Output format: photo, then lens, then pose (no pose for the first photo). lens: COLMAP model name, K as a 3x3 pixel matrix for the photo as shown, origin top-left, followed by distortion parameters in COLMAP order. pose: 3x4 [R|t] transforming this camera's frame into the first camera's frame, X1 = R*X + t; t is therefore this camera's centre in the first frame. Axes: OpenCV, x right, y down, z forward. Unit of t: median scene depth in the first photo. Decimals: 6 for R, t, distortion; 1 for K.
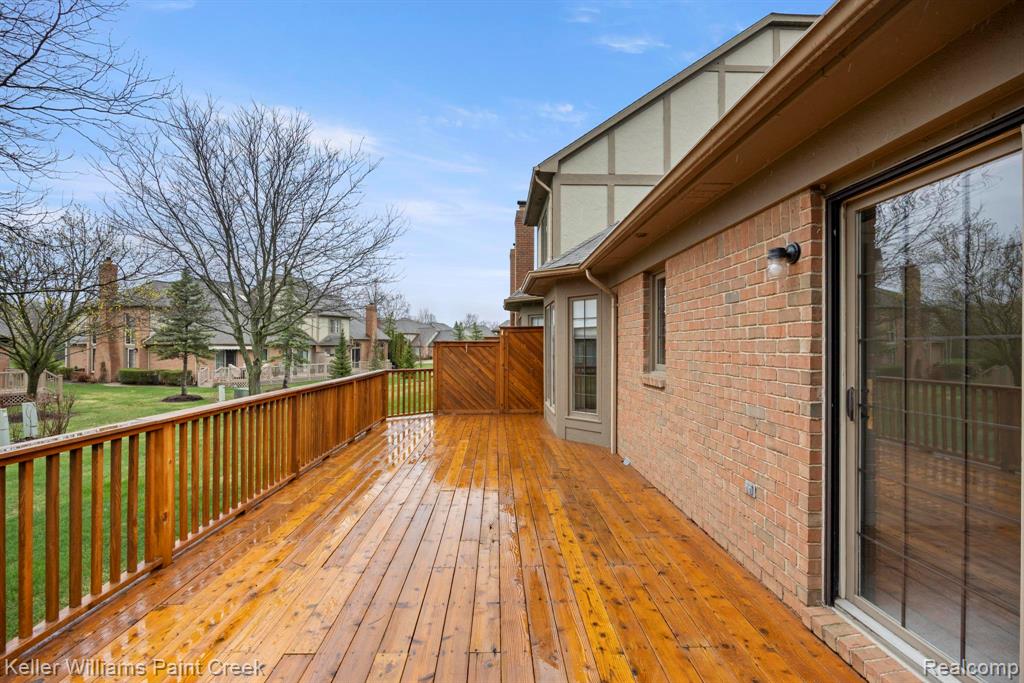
lens RADIAL K [[505.3, 0, 509.2], [0, 505.3, 343.5], [0, 0, 1]] dist [-0.001278, -0.000037]
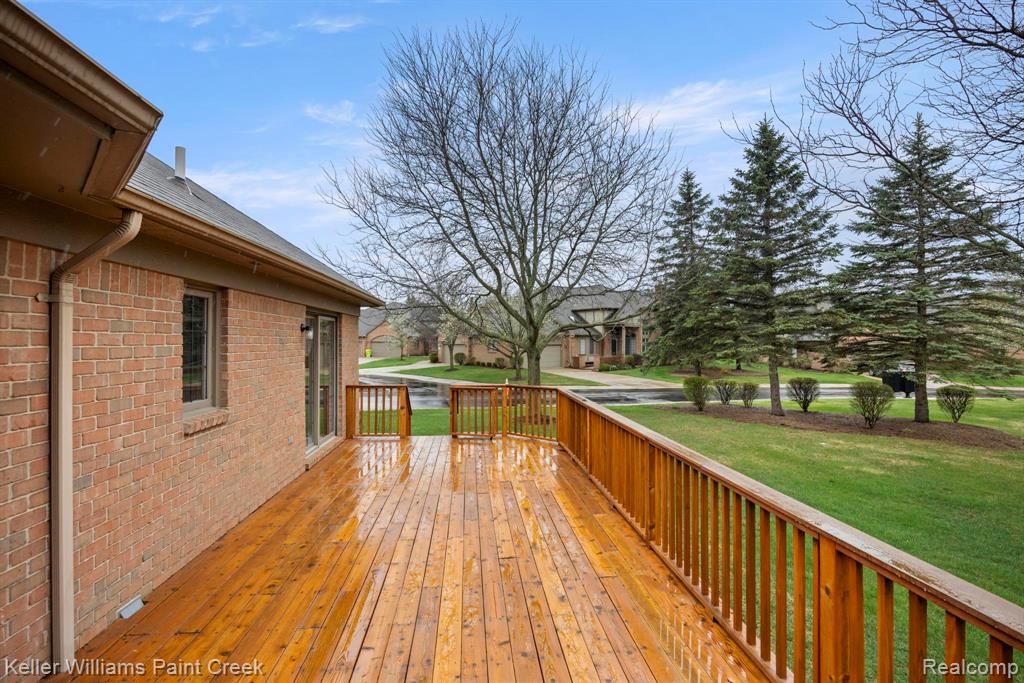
lens RADIAL K [[505.3, 0, 509.2], [0, 505.3, 343.5], [0, 0, 1]] dist [-0.001278, -0.000037]
pose [[-0.998311, -0.002184, -0.058053, -0.181475], [-0.002038, 0.999995, -0.002575, -0.060254], [0.058059, -0.002452, -0.998310, 2.117644]]
